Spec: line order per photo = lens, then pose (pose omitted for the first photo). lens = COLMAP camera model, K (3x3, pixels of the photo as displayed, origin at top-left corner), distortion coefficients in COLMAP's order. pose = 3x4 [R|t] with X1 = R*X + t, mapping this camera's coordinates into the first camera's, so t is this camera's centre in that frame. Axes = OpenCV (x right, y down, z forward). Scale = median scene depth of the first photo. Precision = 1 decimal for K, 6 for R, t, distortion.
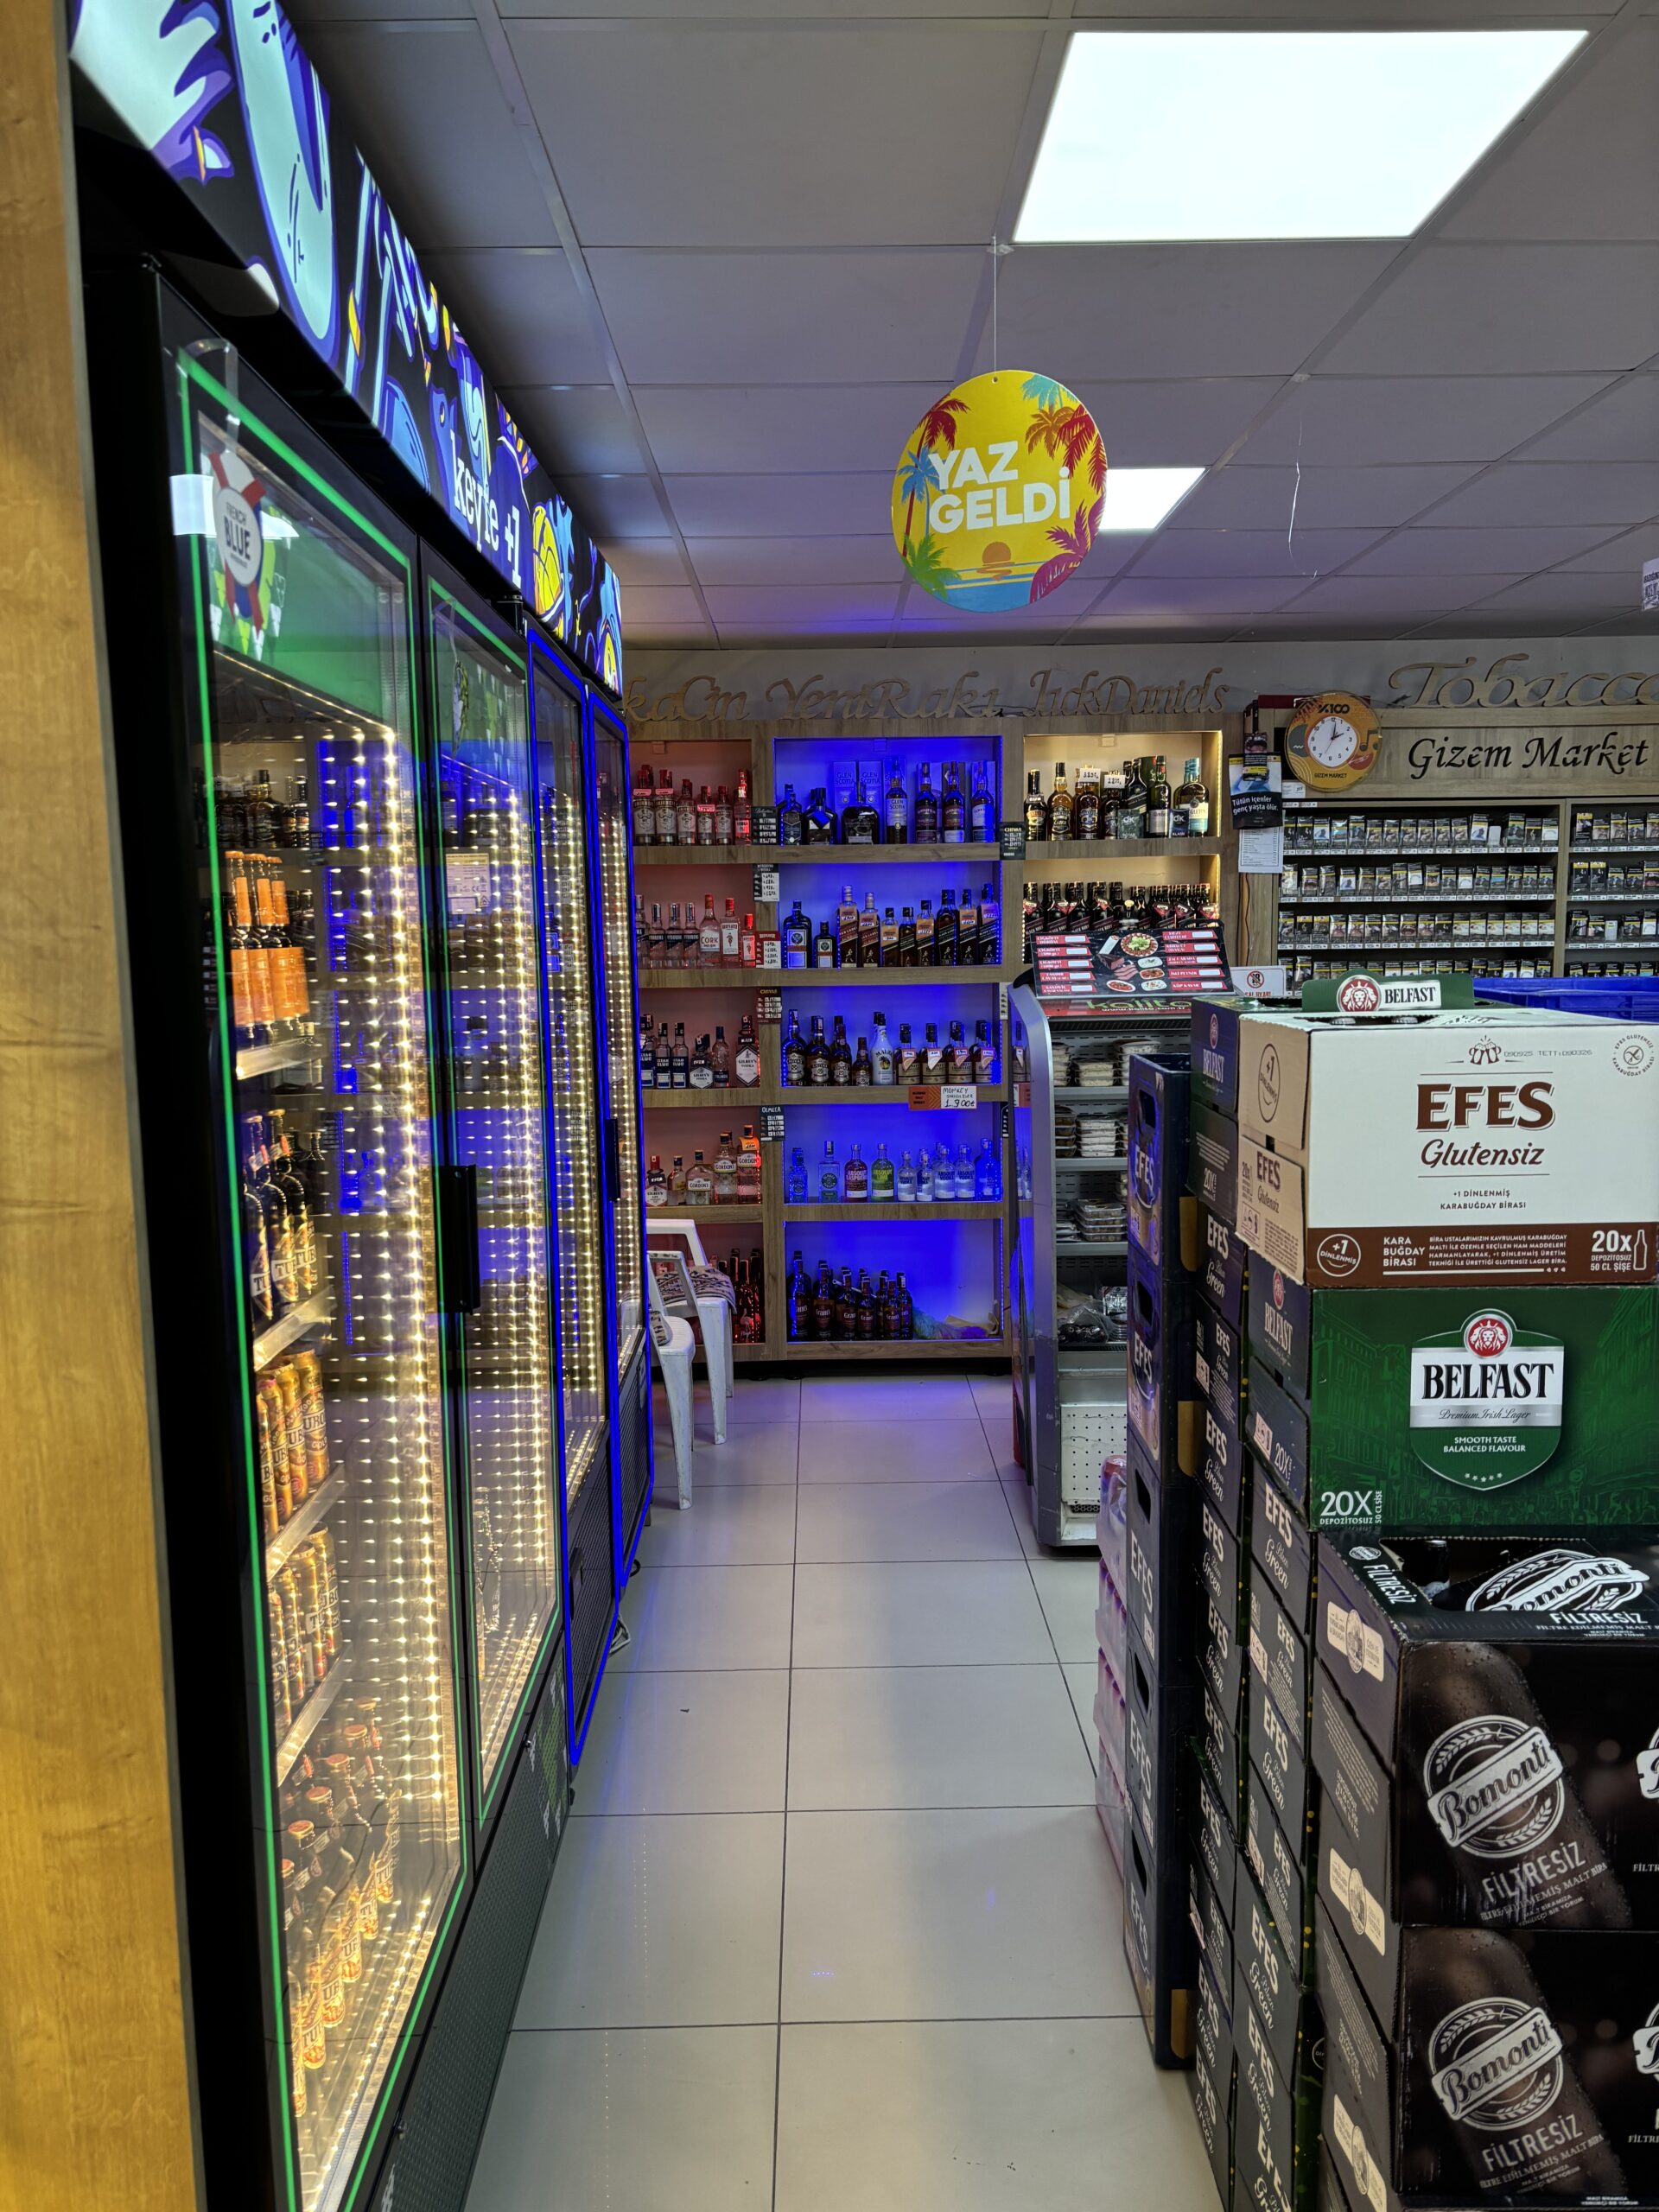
lens RADIAL K [[1690.3, 0, 832.3], [0, 1690.3, 1147.1], [0, 0, 1]] dist [0.006414, -0.004318]
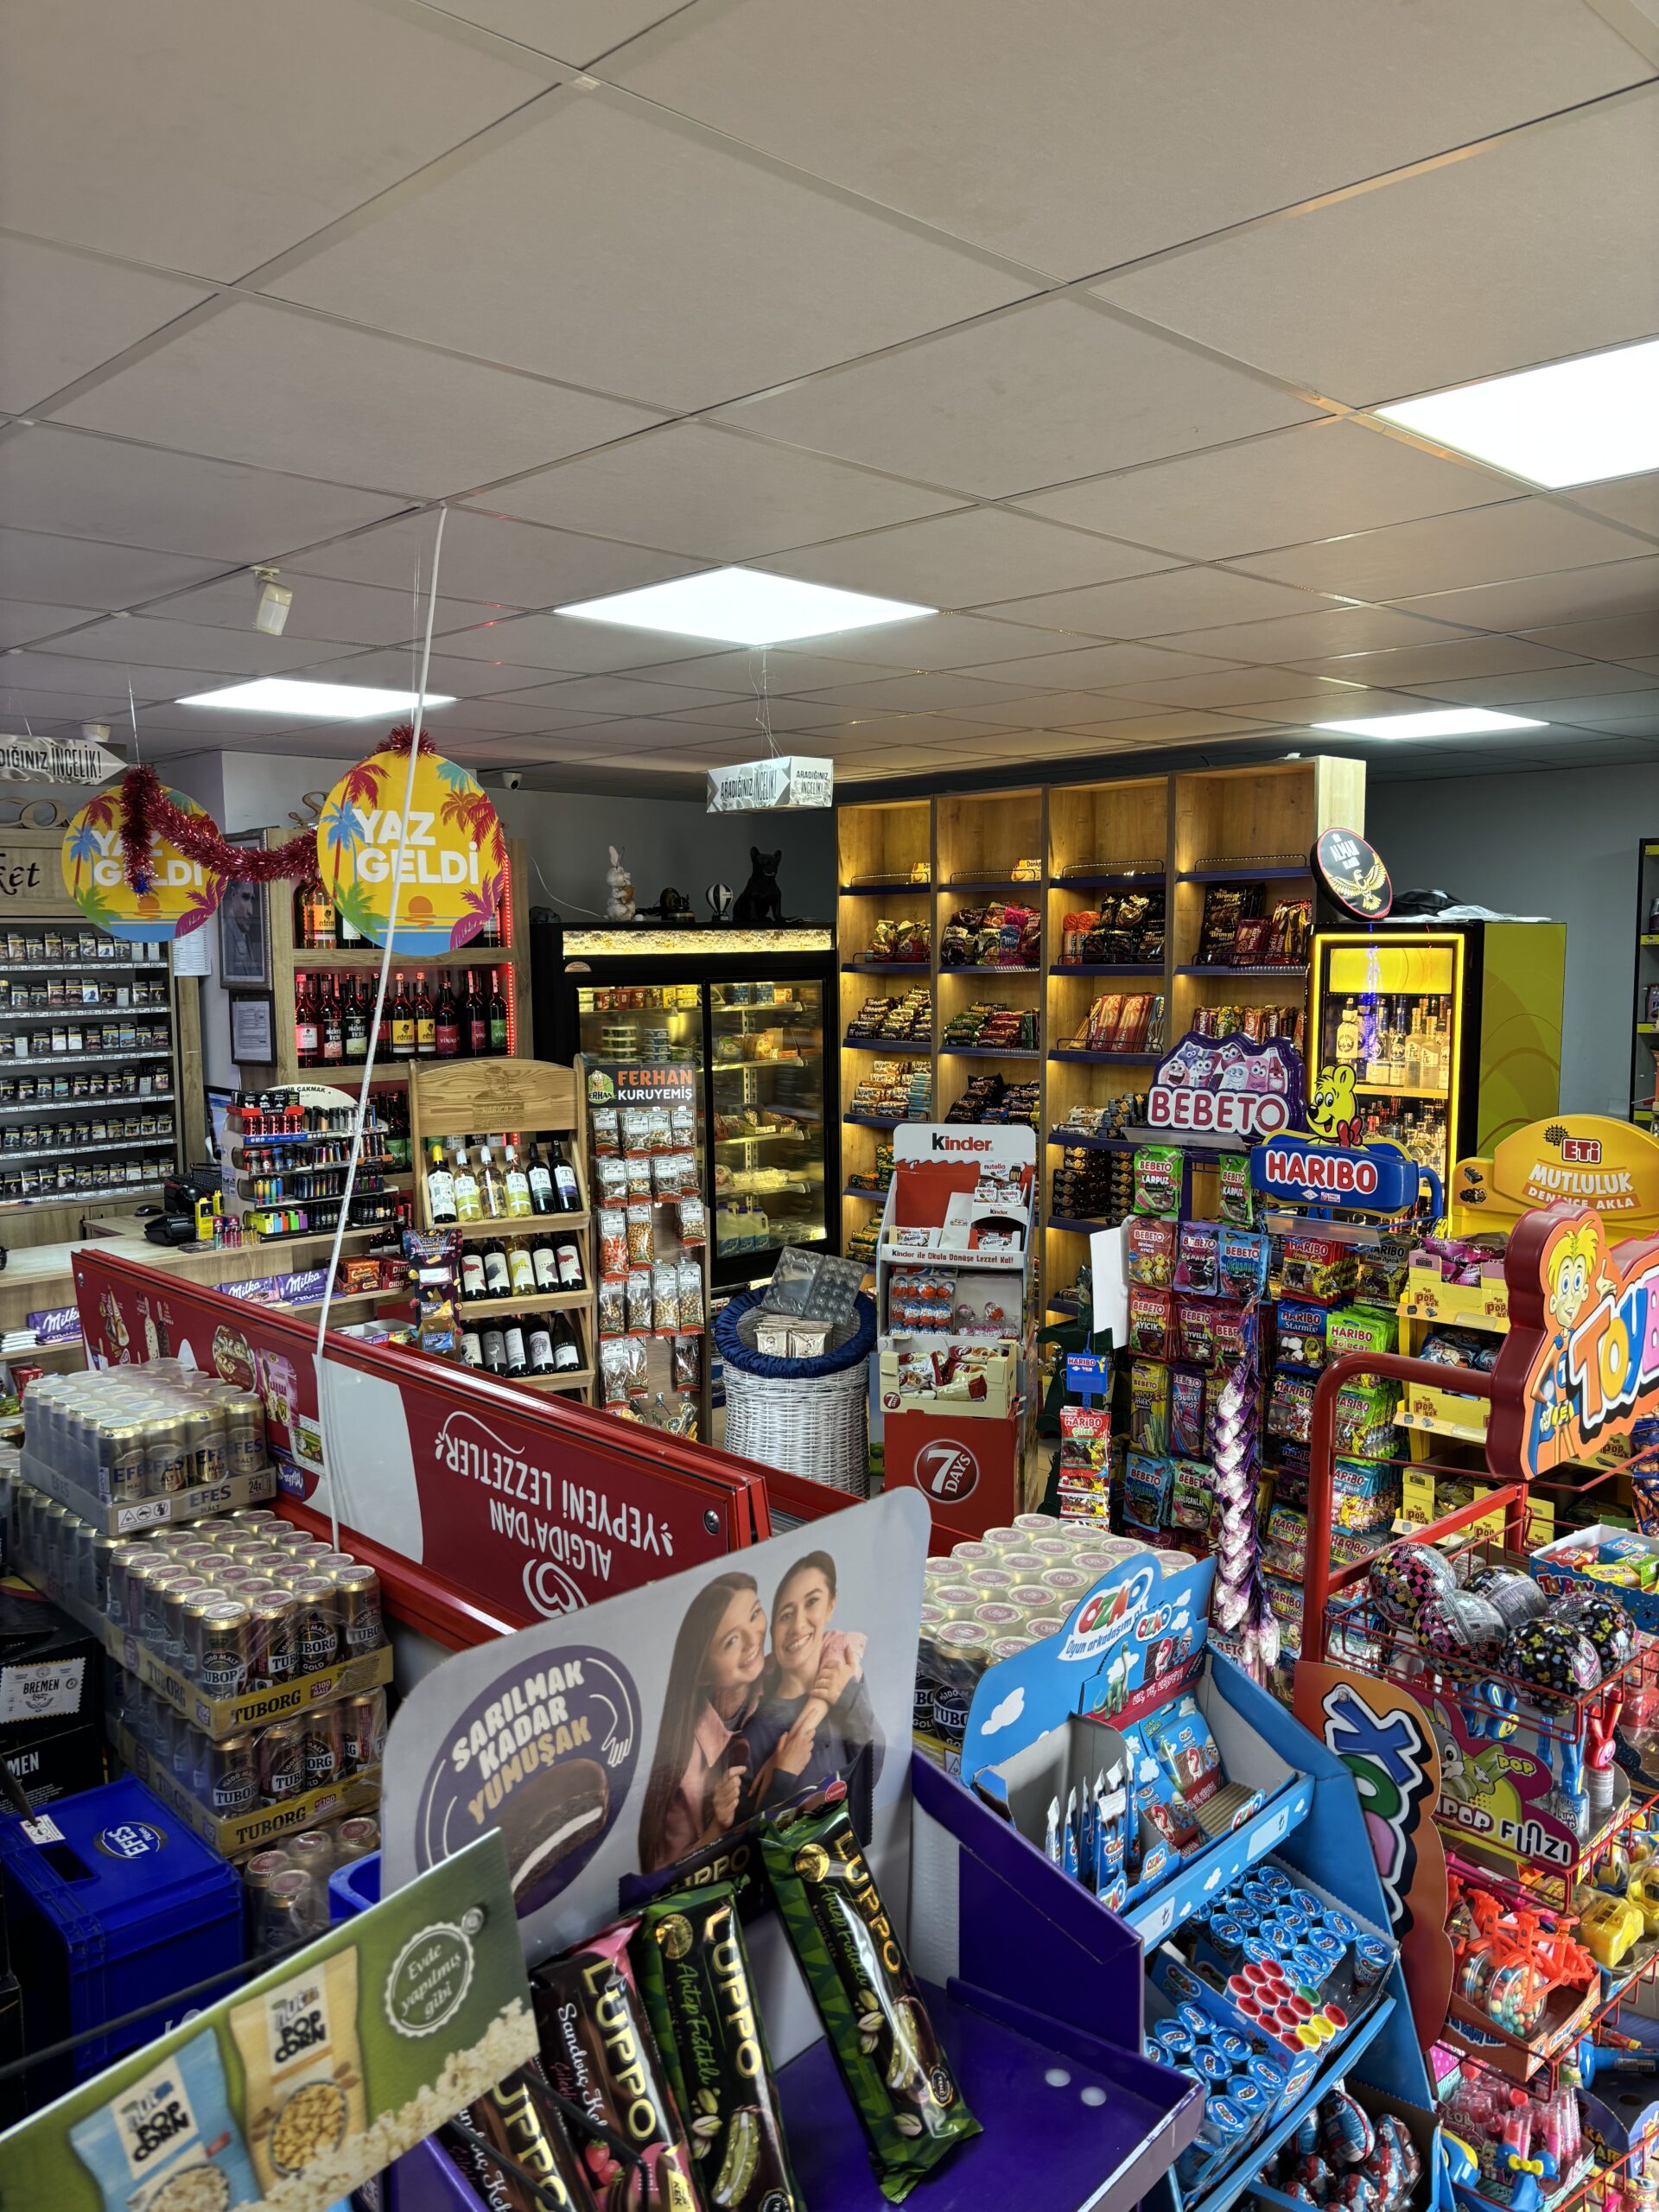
lens RADIAL K [[1689.2, 0, 879.2], [0, 1689.2, 1108.1], [0, 0, 1]] dist [-0.000484, -0.026031]
pose [[0.709273, -0.061556, 0.702242, 0.113642], [0.090584, 0.995880, -0.004196, -0.040906], [-0.699090, 0.066588, 0.711926, -0.077326]]
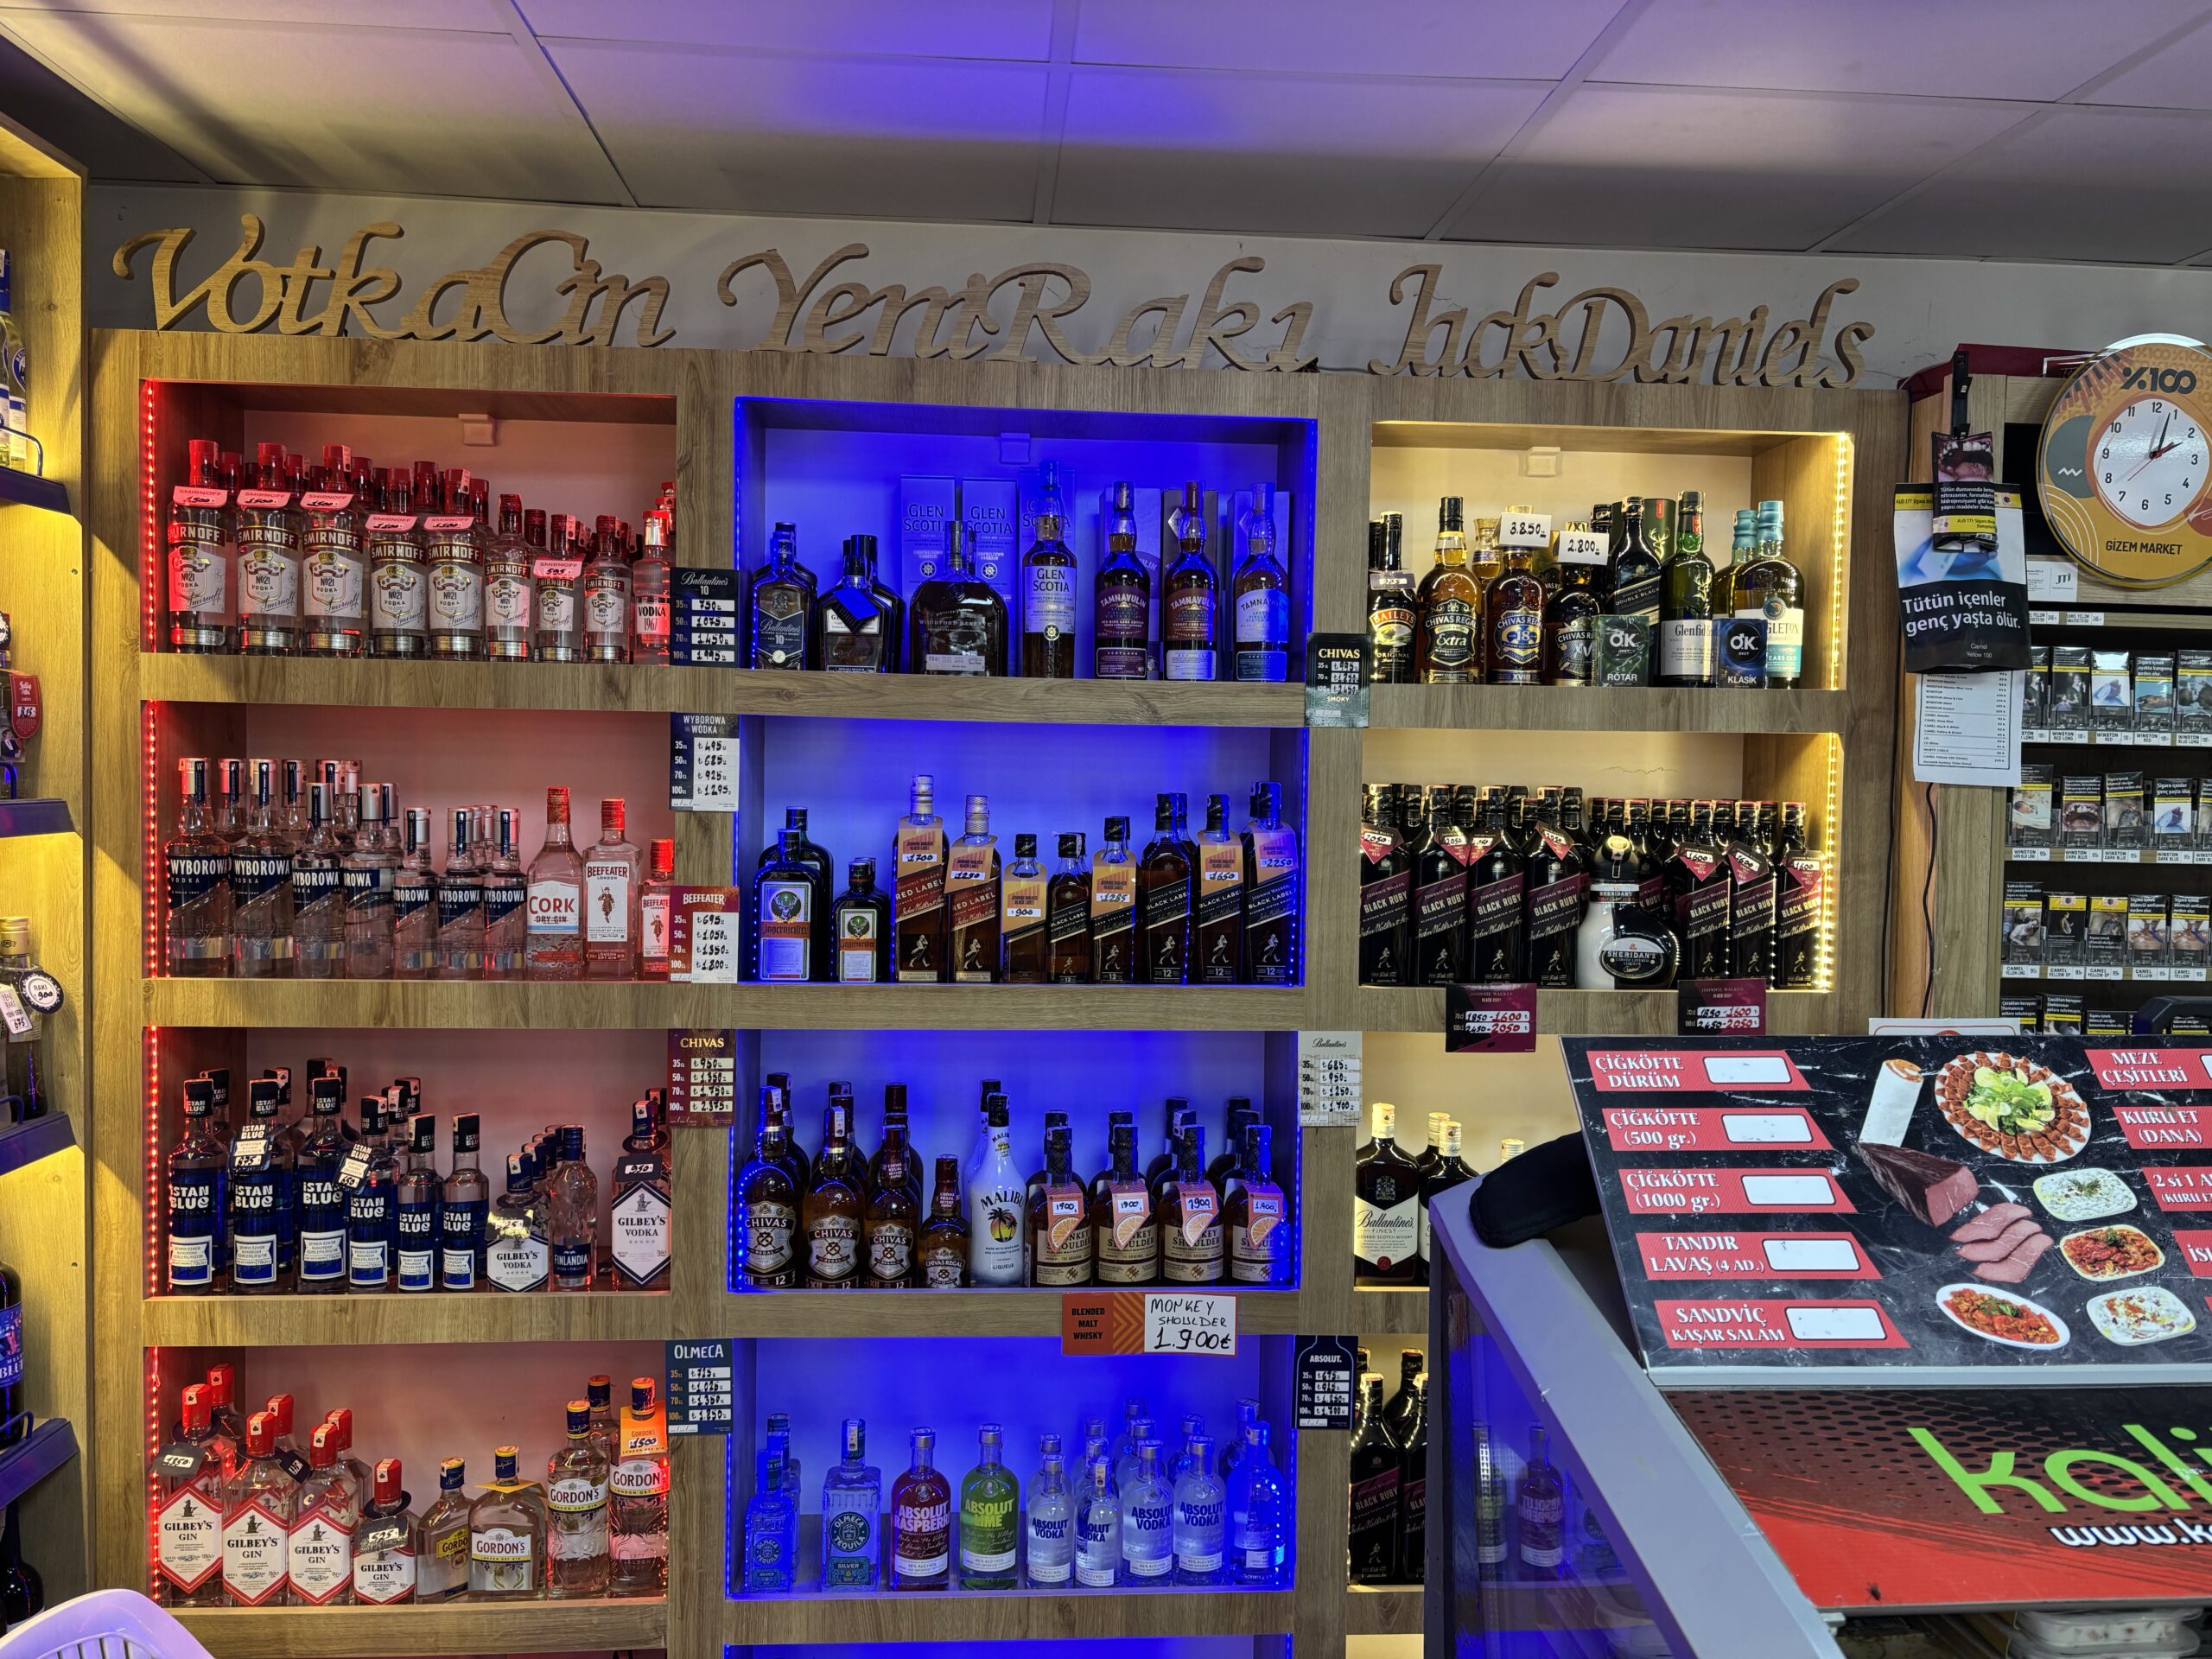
lens RADIAL K [[1693.0, 0, 1113.2], [0, 1693.0, 827.9], [0, 0, 1]] dist [0.033850, -0.034372]
pose [[0.997444, 0.032121, 0.063821, 0.029604], [-0.025915, 0.995064, -0.095794, -0.107996], [-0.066583, 0.093895, 0.993353, 0.615536]]
